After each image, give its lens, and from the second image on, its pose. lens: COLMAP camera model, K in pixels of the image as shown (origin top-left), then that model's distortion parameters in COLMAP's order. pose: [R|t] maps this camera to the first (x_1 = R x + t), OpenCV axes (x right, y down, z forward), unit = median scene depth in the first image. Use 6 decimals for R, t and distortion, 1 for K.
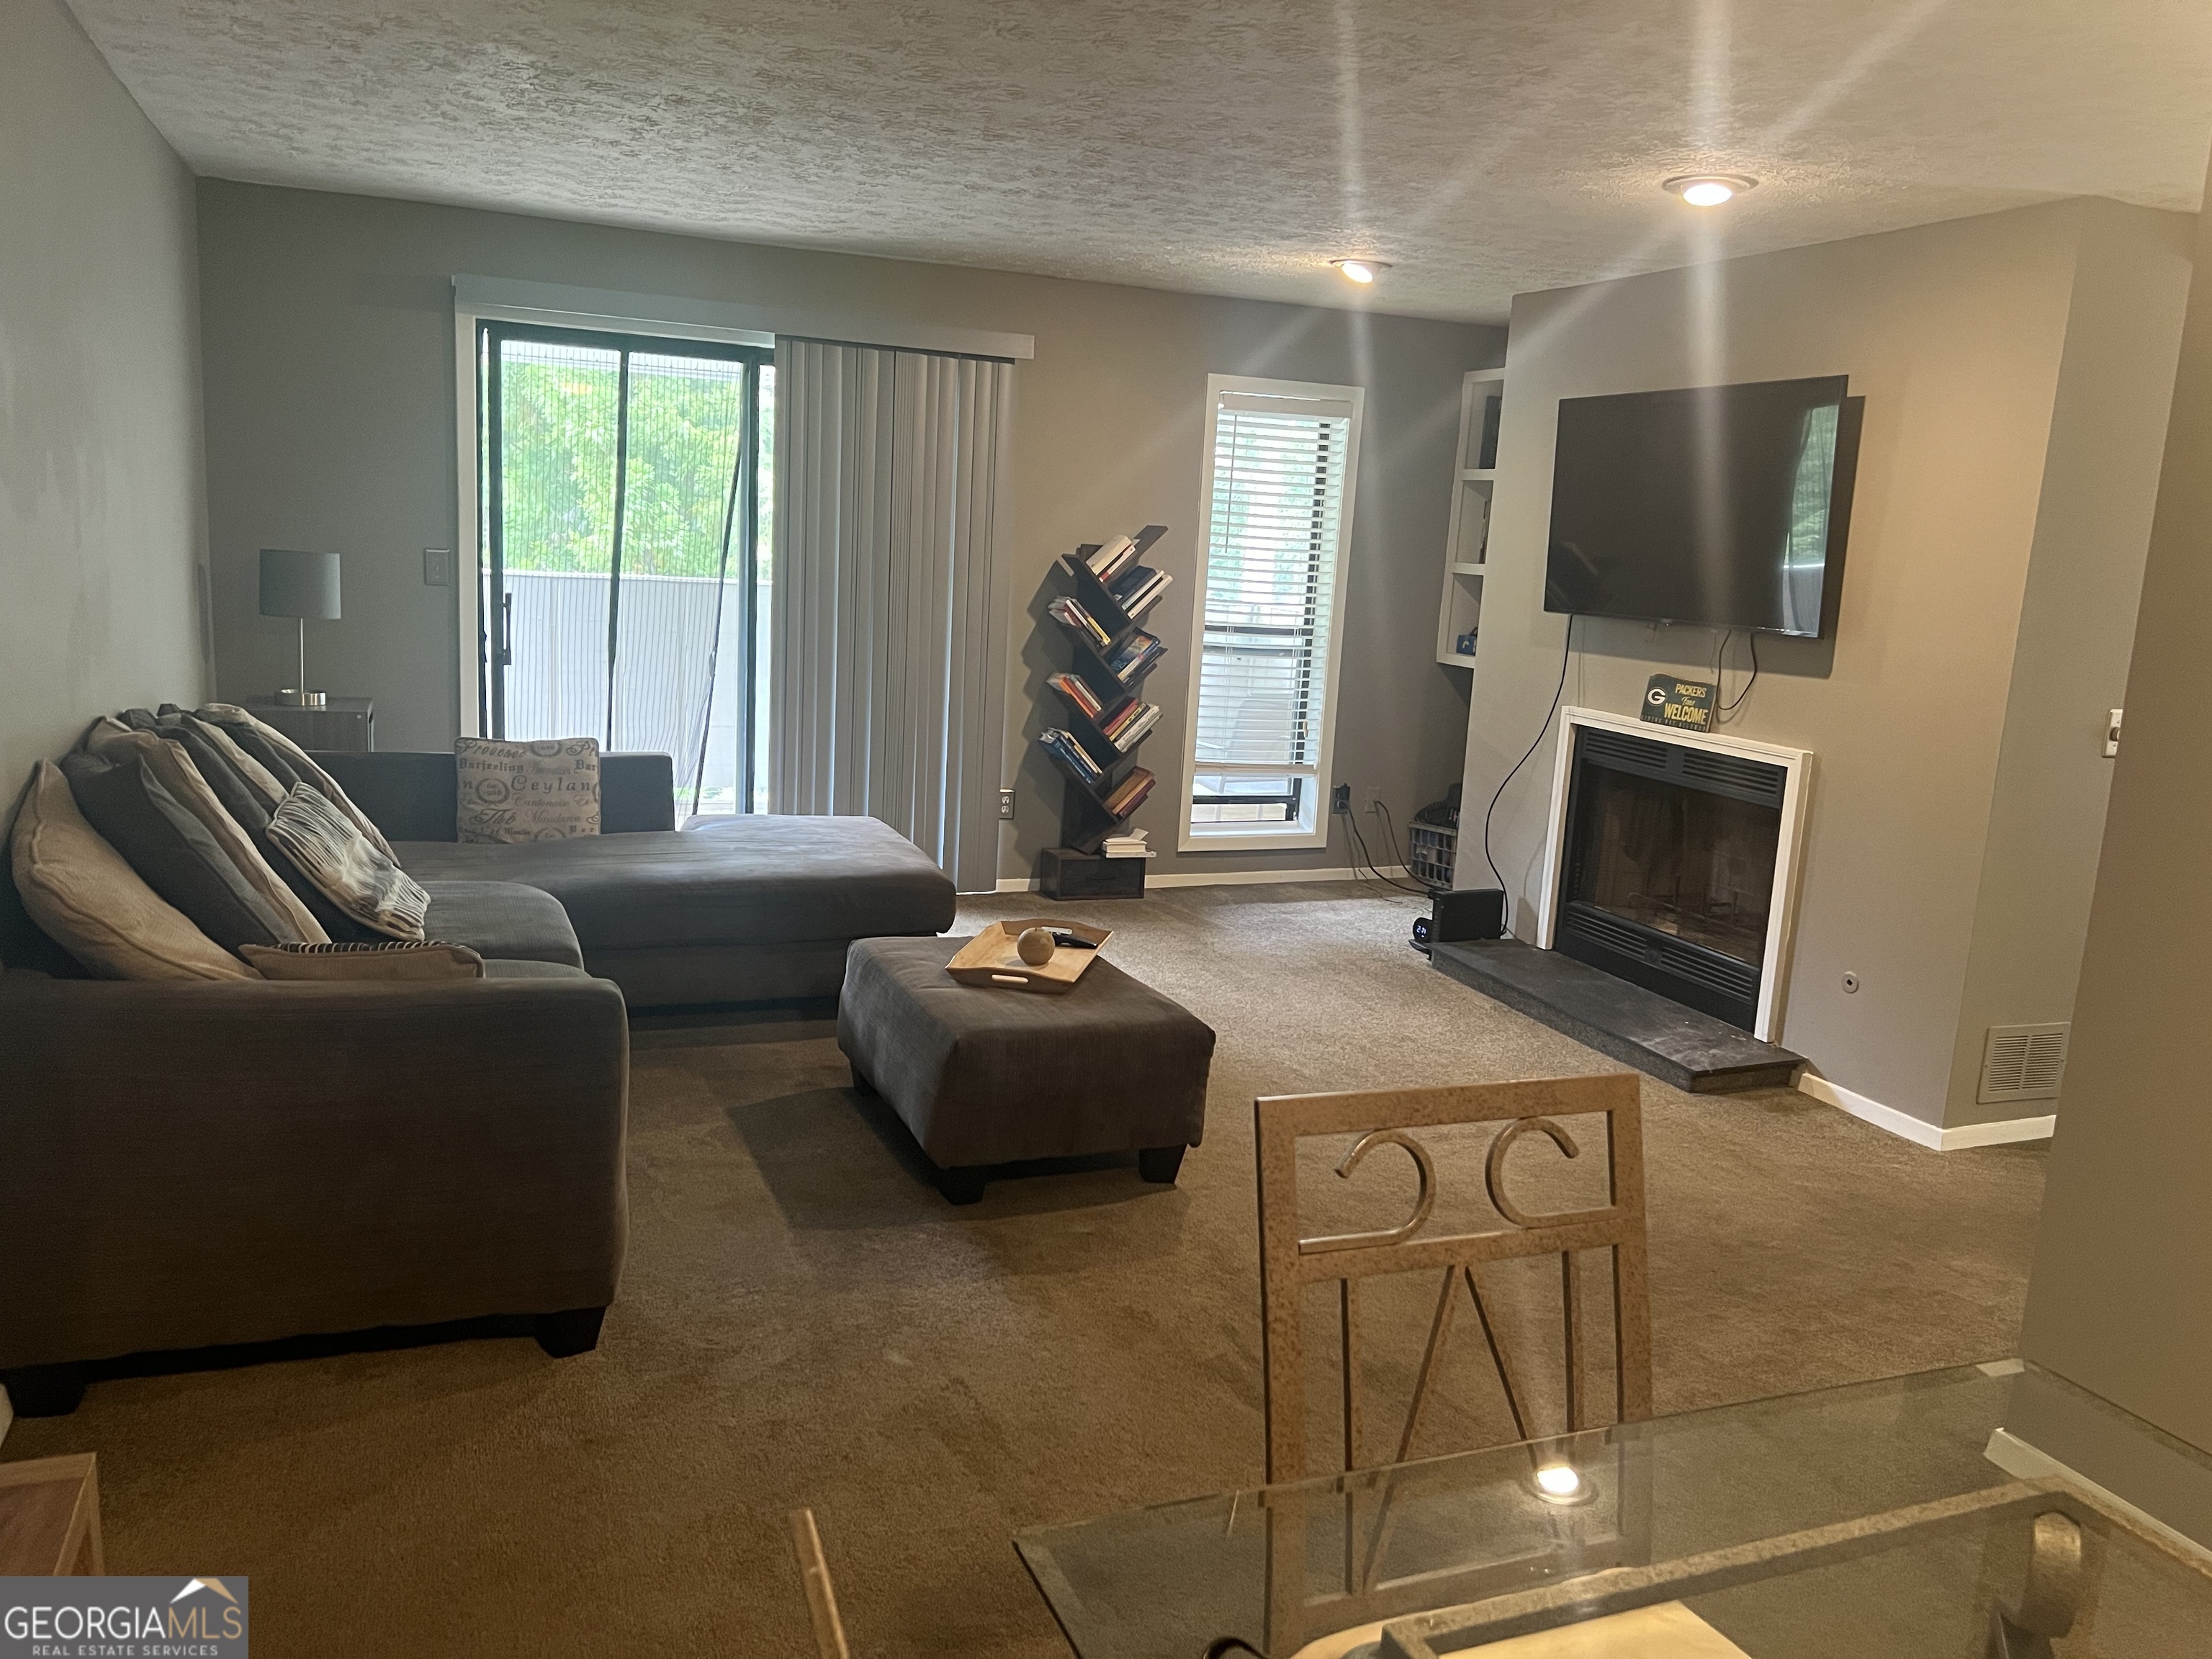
lens RADIAL K [[1694.8, 0, 1117.1], [0, 1694.8, 823.2], [0, 0, 1]] dist [0.107971, -0.171860]
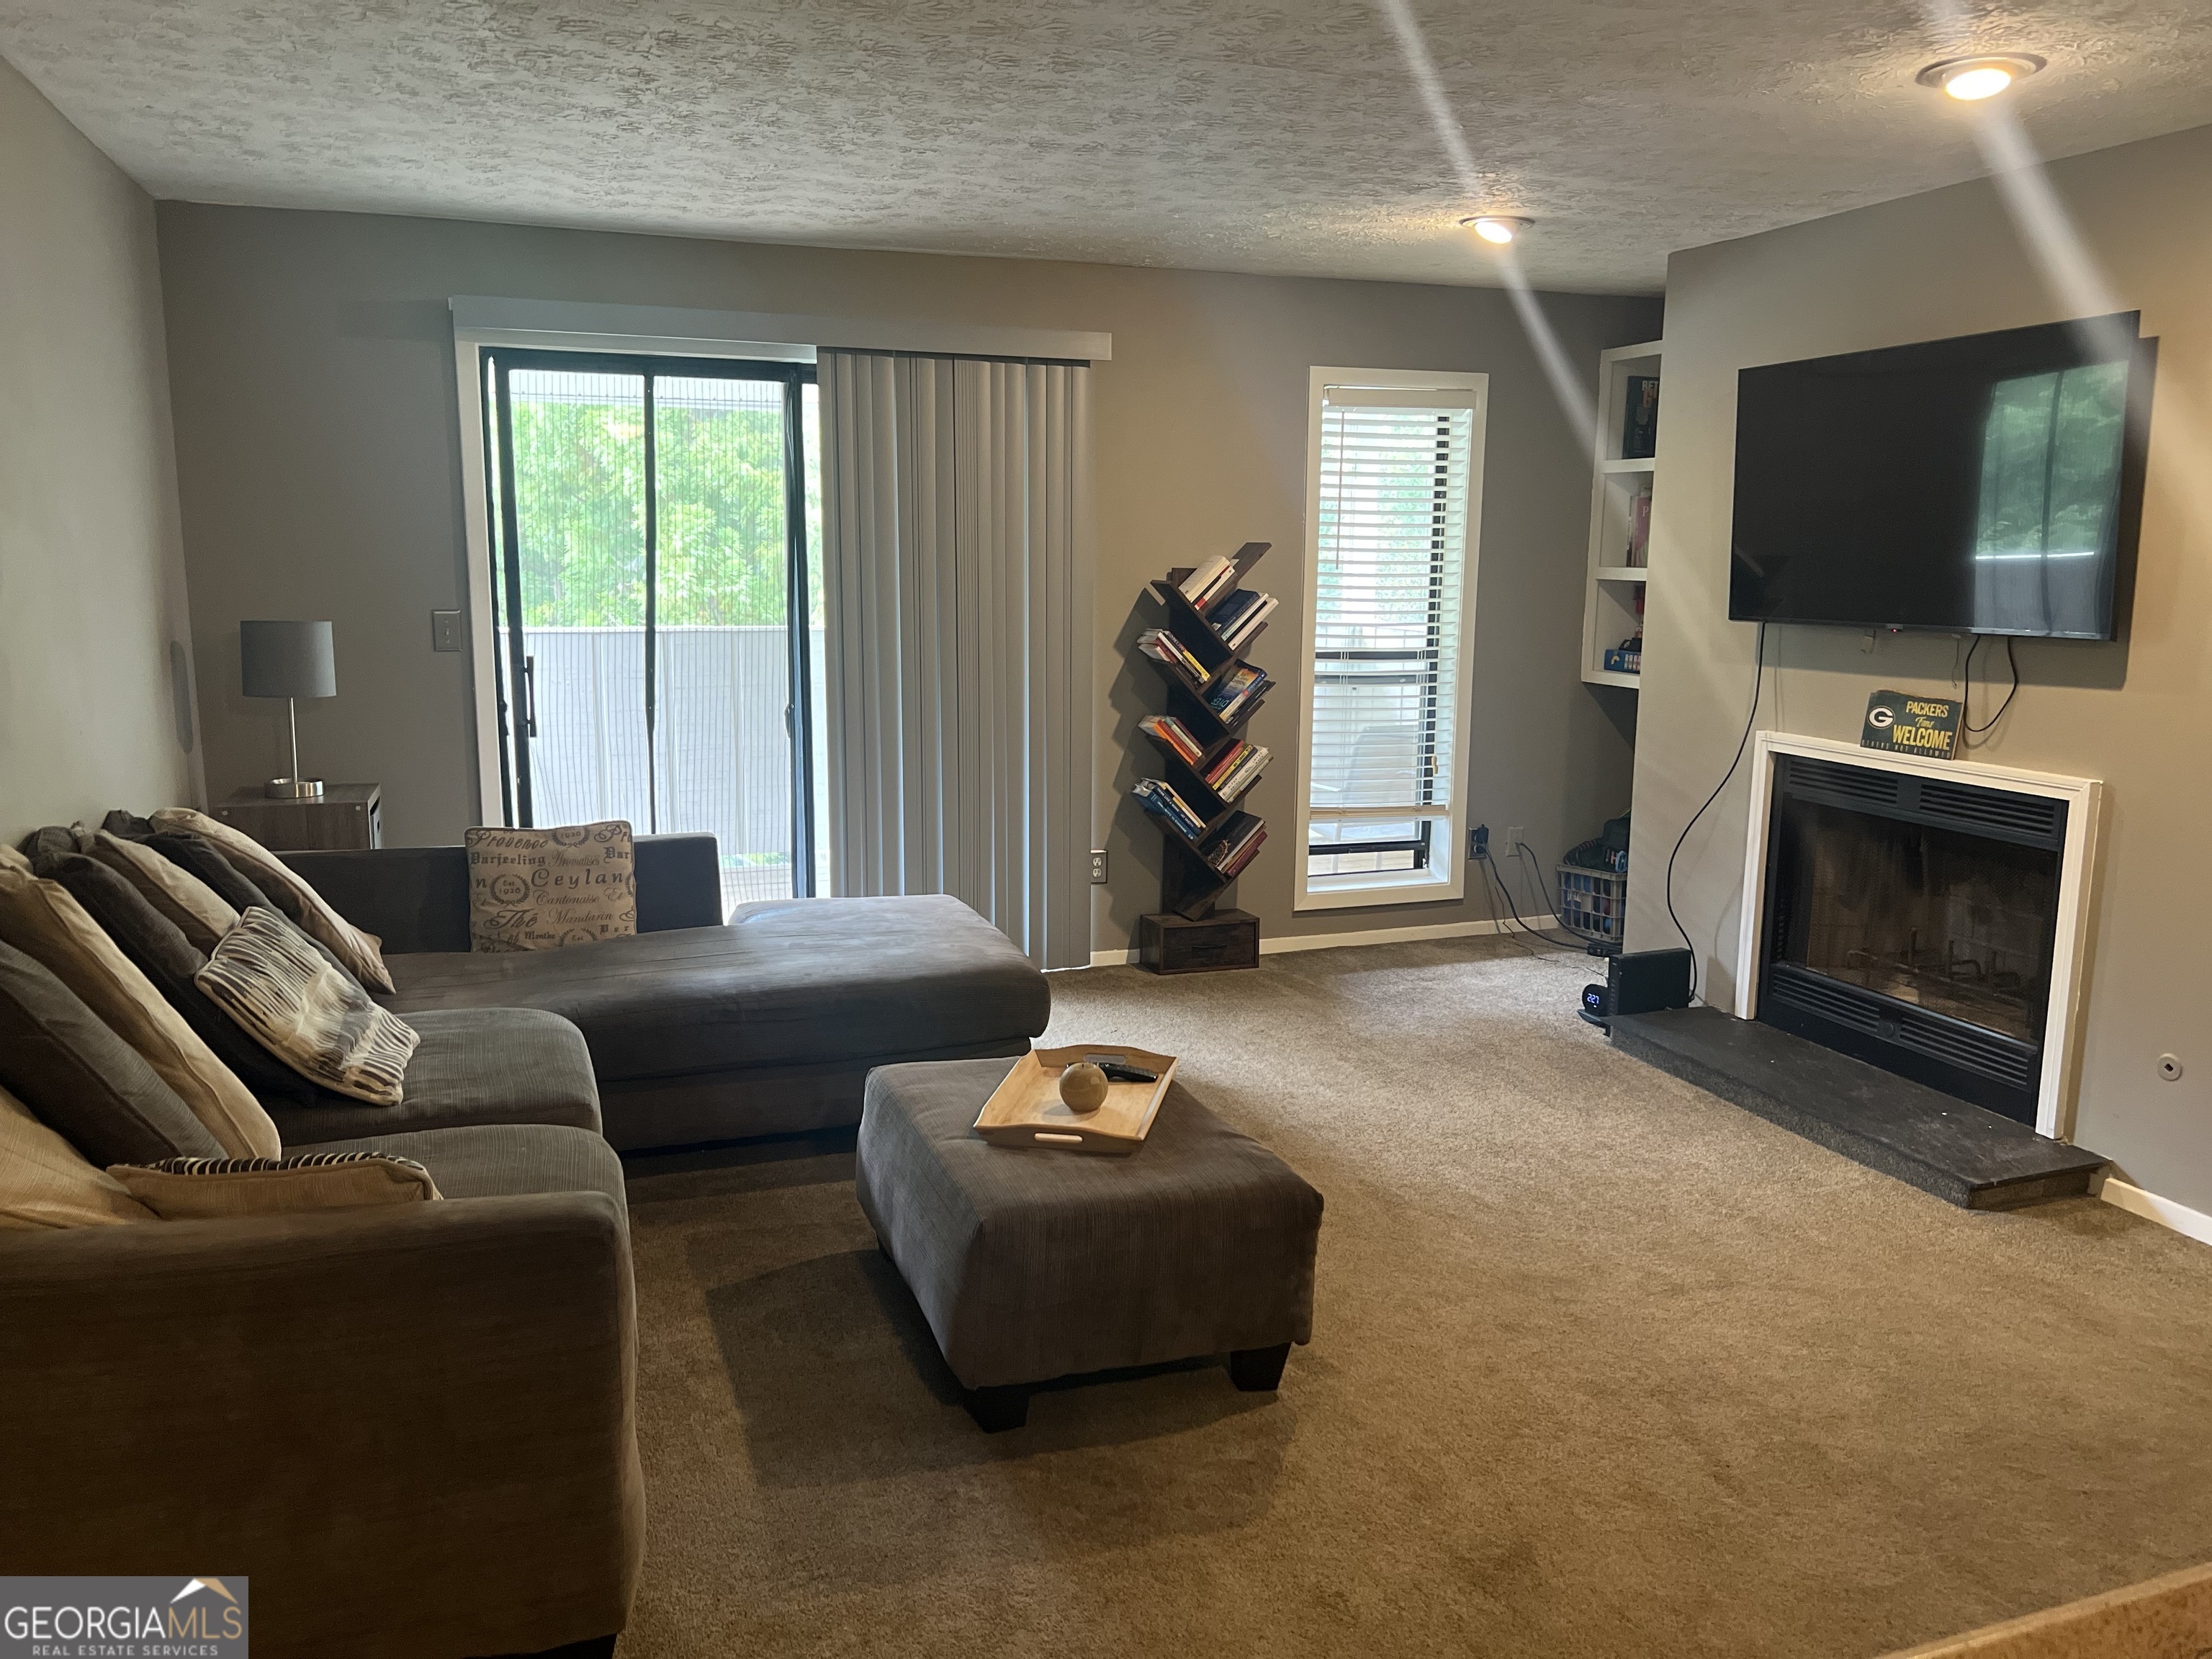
lens RADIAL K [[1648.2, 0, 1106.0], [0, 1648.2, 829.5], [0, 0, 1]] dist [0.070406, -0.074197]
pose [[0.997999, -0.041073, -0.048064, -0.023843], [0.040822, 0.999147, -0.006197, -0.030410], [0.048278, 0.004223, 0.998825, 0.176600]]
